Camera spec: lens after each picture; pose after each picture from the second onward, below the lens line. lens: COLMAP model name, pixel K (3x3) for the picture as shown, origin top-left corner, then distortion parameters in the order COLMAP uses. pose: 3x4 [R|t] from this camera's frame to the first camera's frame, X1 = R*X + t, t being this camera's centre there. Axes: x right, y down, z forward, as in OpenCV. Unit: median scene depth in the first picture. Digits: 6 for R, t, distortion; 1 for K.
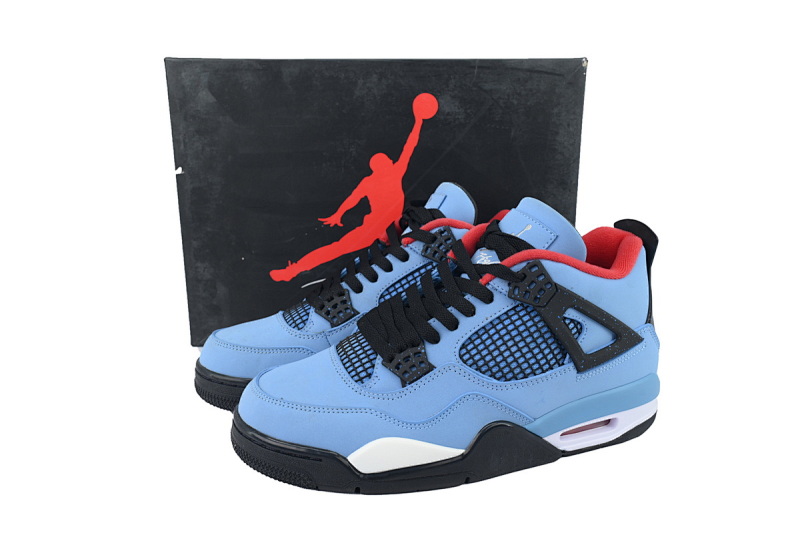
lens RADIAL K [[609.3, 0, 399.4], [0, 609.3, 269.2], [0, 0, 1]] dist [0.013439, -0.000977]
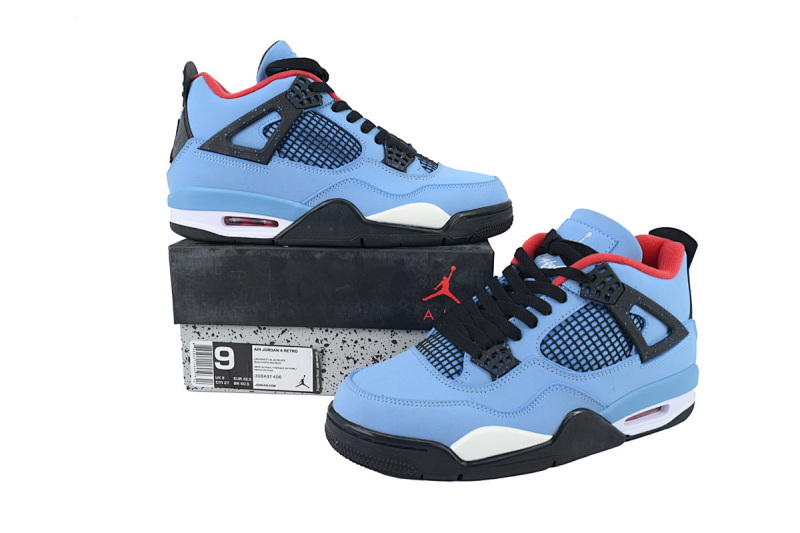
lens RADIAL K [[609.3, 0, 401.0], [0, 609.3, 268.9], [0, 0, 1]] dist [0.013439, -0.000977]
pose [[0.994815, -0.018388, 0.100022, -0.257183], [0.022052, 0.999121, -0.035647, 0.027753], [-0.099279, 0.037667, 0.994346, -0.075127]]
